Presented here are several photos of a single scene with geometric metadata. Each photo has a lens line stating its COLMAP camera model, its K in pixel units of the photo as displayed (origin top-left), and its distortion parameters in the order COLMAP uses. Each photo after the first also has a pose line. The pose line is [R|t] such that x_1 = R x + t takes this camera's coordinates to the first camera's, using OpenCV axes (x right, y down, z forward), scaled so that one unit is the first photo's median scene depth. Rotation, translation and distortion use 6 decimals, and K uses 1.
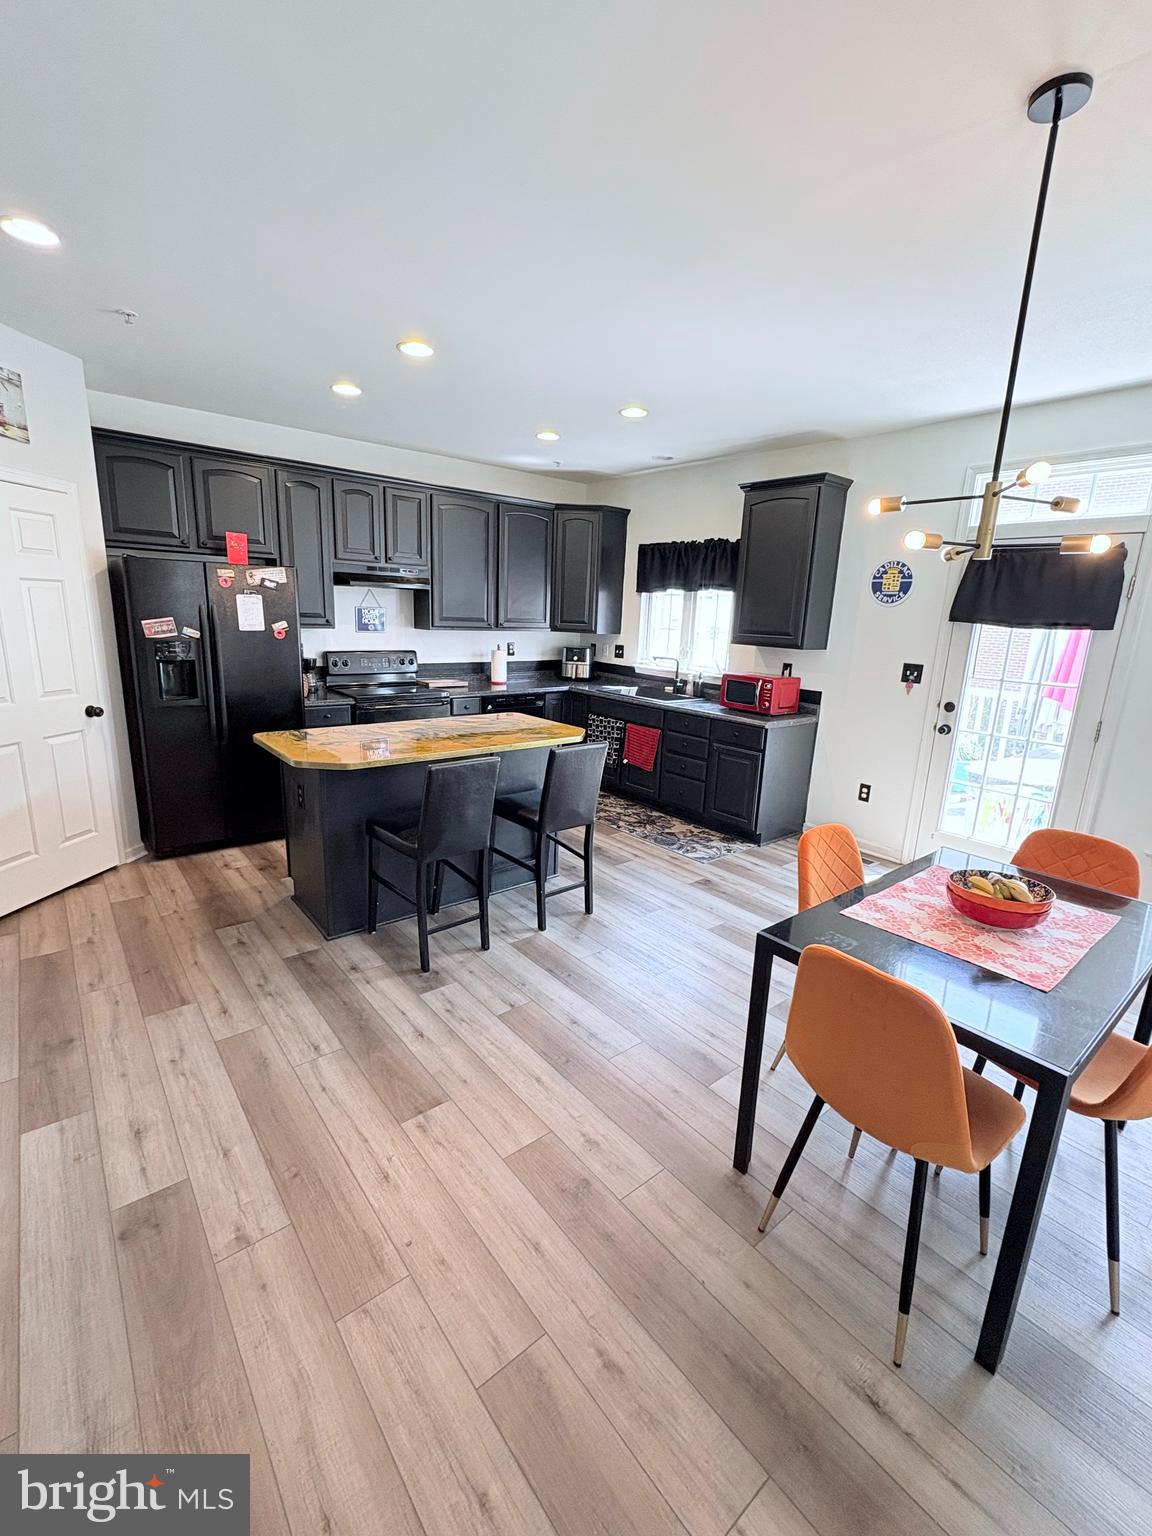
lens RADIAL K [[657.8, 0, 576.0], [0, 657.8, 768.0], [0, 0, 1]] dist [-0.001597, 0.000072]
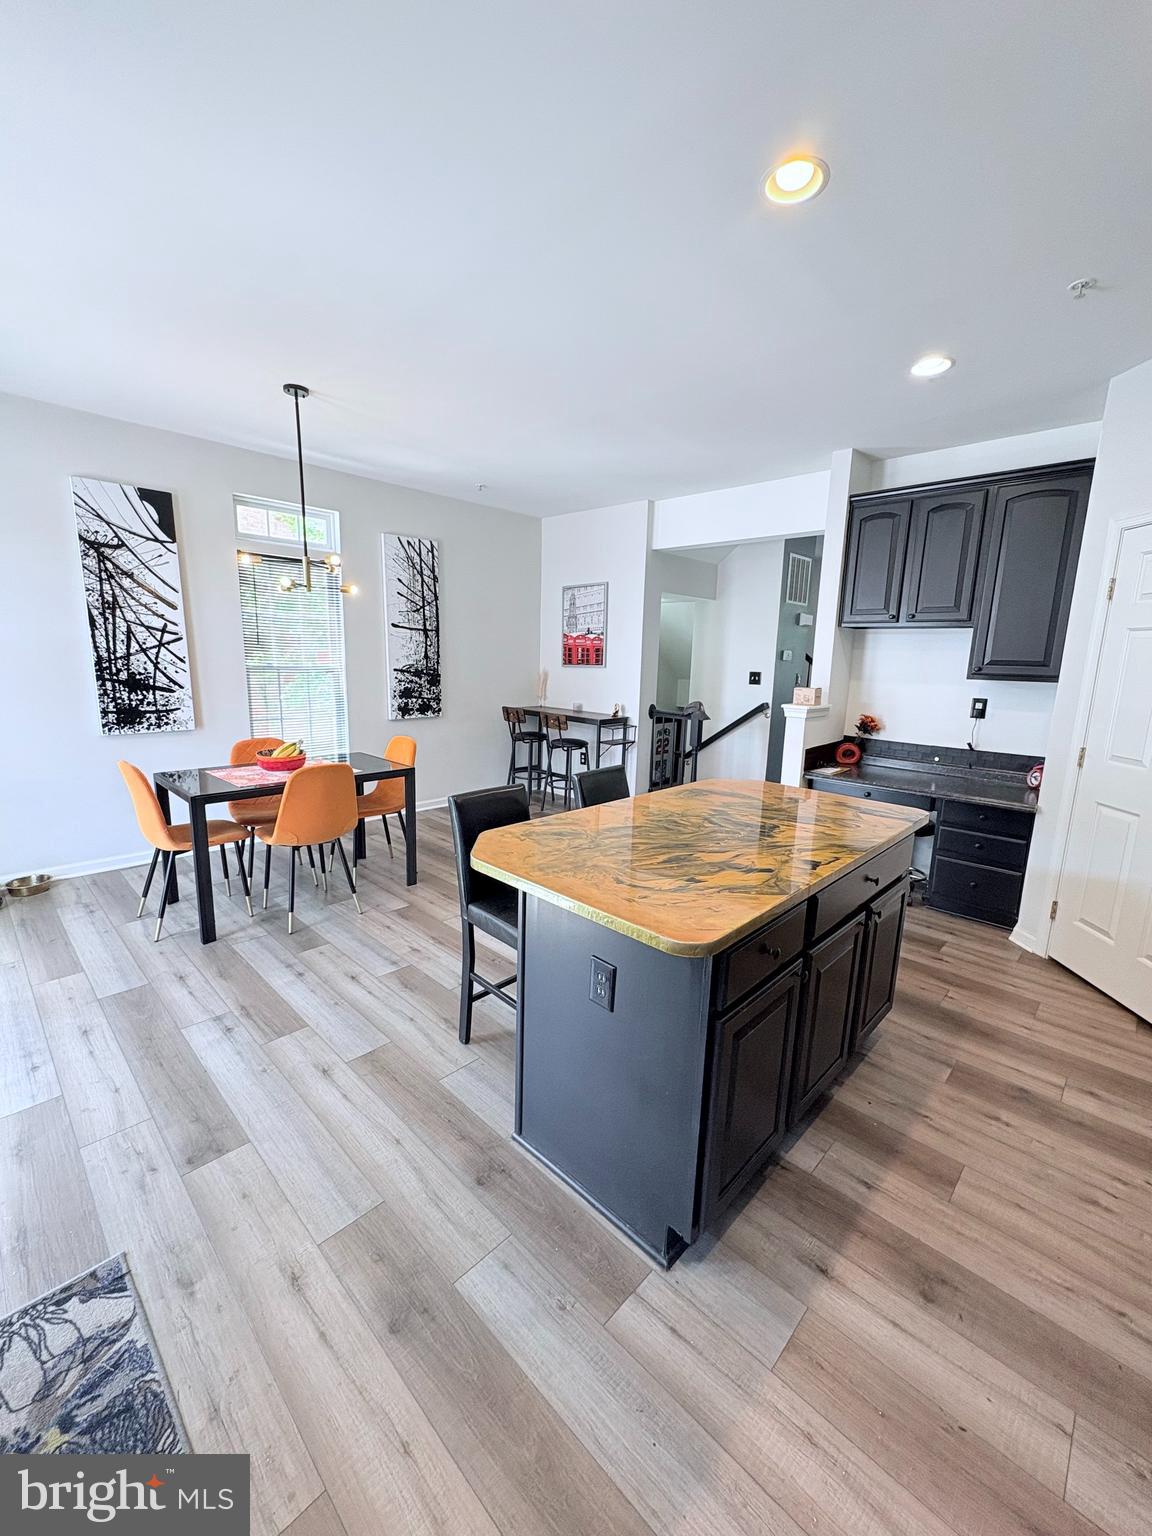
lens RADIAL K [[612.2, 0, 574.7], [0, 612.2, 768.1], [0, 0, 1]] dist [0.001036, -0.000190]
pose [[-0.991025, -0.042730, -0.126662, -0.001508], [-0.090363, 0.912393, 0.399217, -0.231497], [0.098507, 0.407079, -0.908065, 1.077026]]
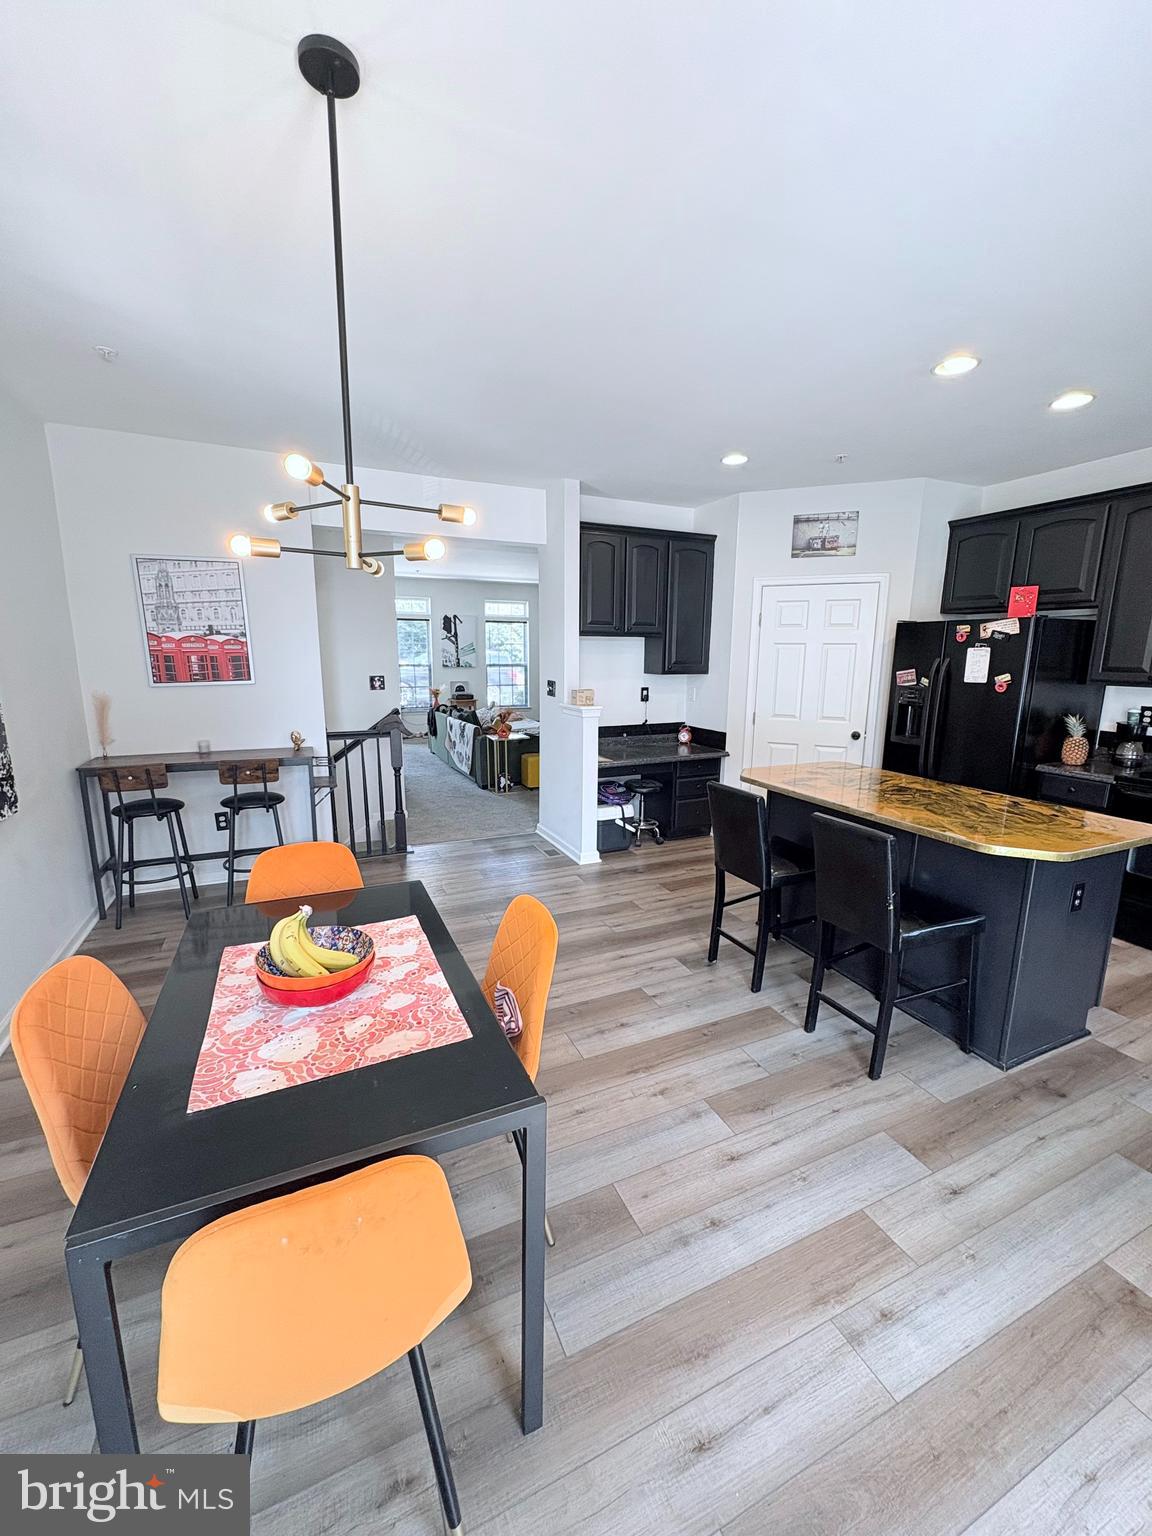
lens RADIAL K [[612.2, 0, 574.7], [0, 612.2, 768.1], [0, 0, 1]] dist [0.001036, -0.000190]
pose [[-0.258556, 0.142158, -0.955479, 0.487753], [-0.239548, 0.948782, 0.205984, -0.106995], [0.935824, 0.282141, -0.211260, 0.540758]]
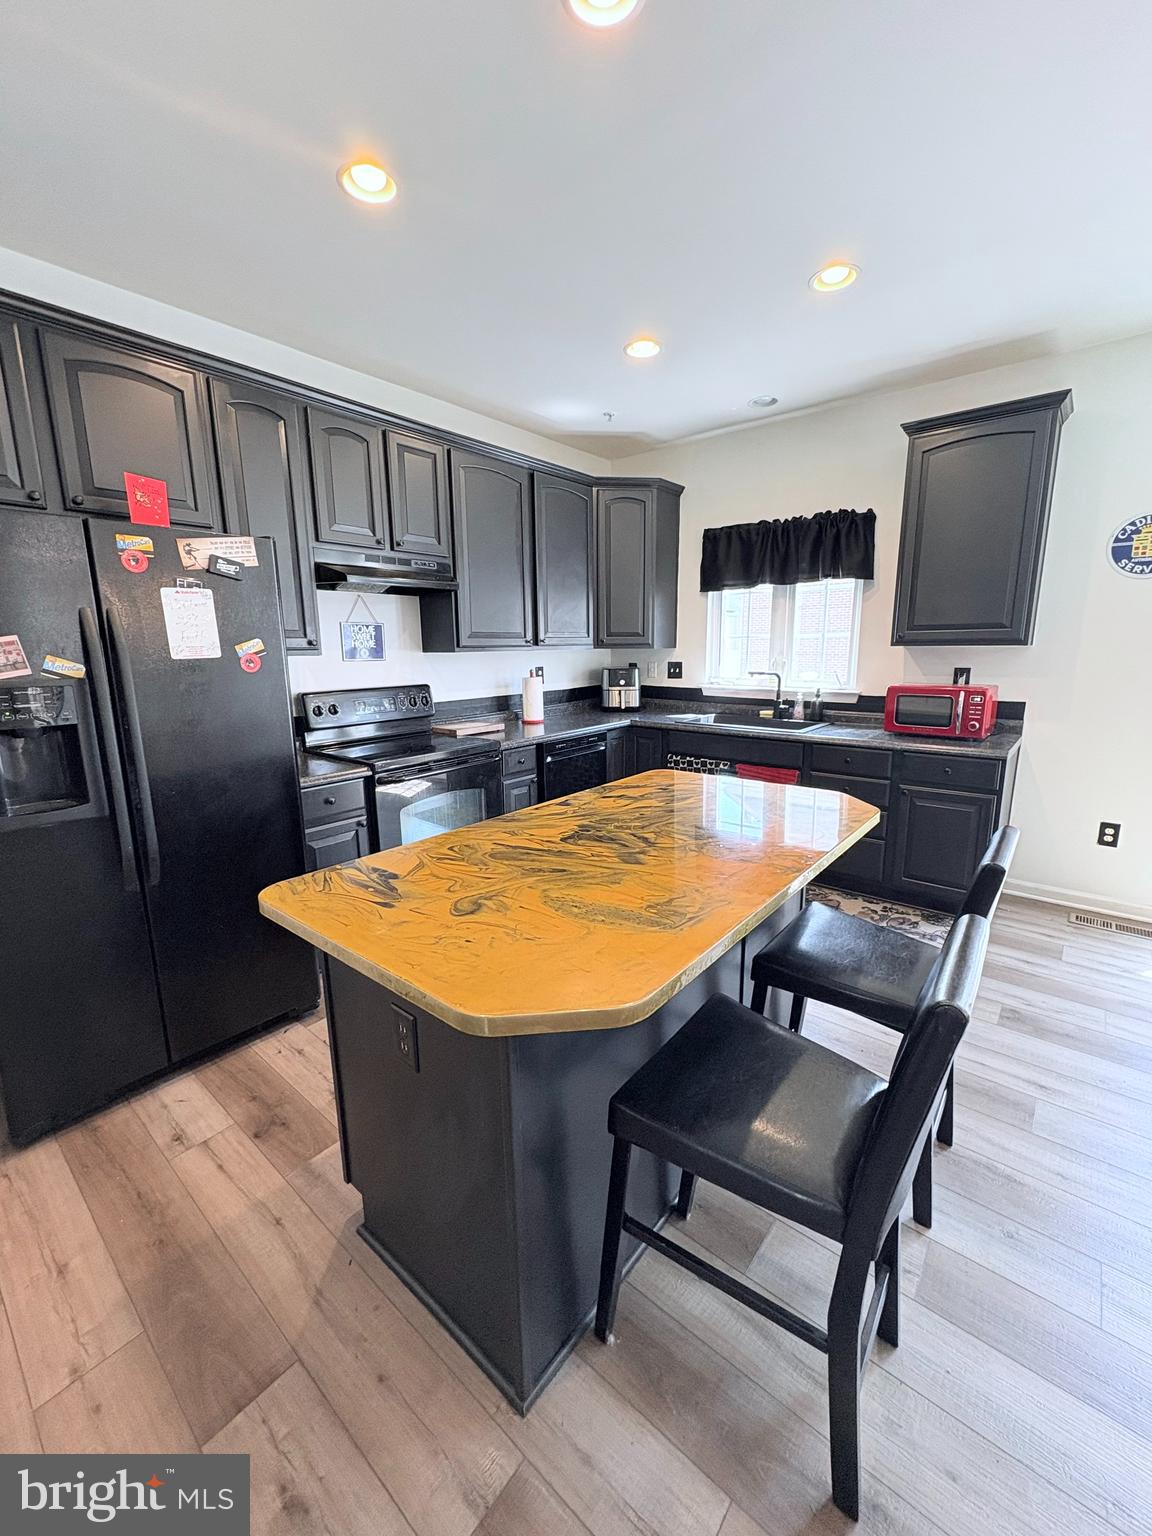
lens RADIAL K [[612.2, 0, 574.7], [0, 612.2, 768.1], [0, 0, 1]] dist [0.001036, -0.000190]
pose [[0.981069, -0.086951, 0.173039, -0.241372], [0.092630, 0.995387, -0.025005, -0.069701], [-0.170067, 0.040560, 0.984597, 0.397627]]
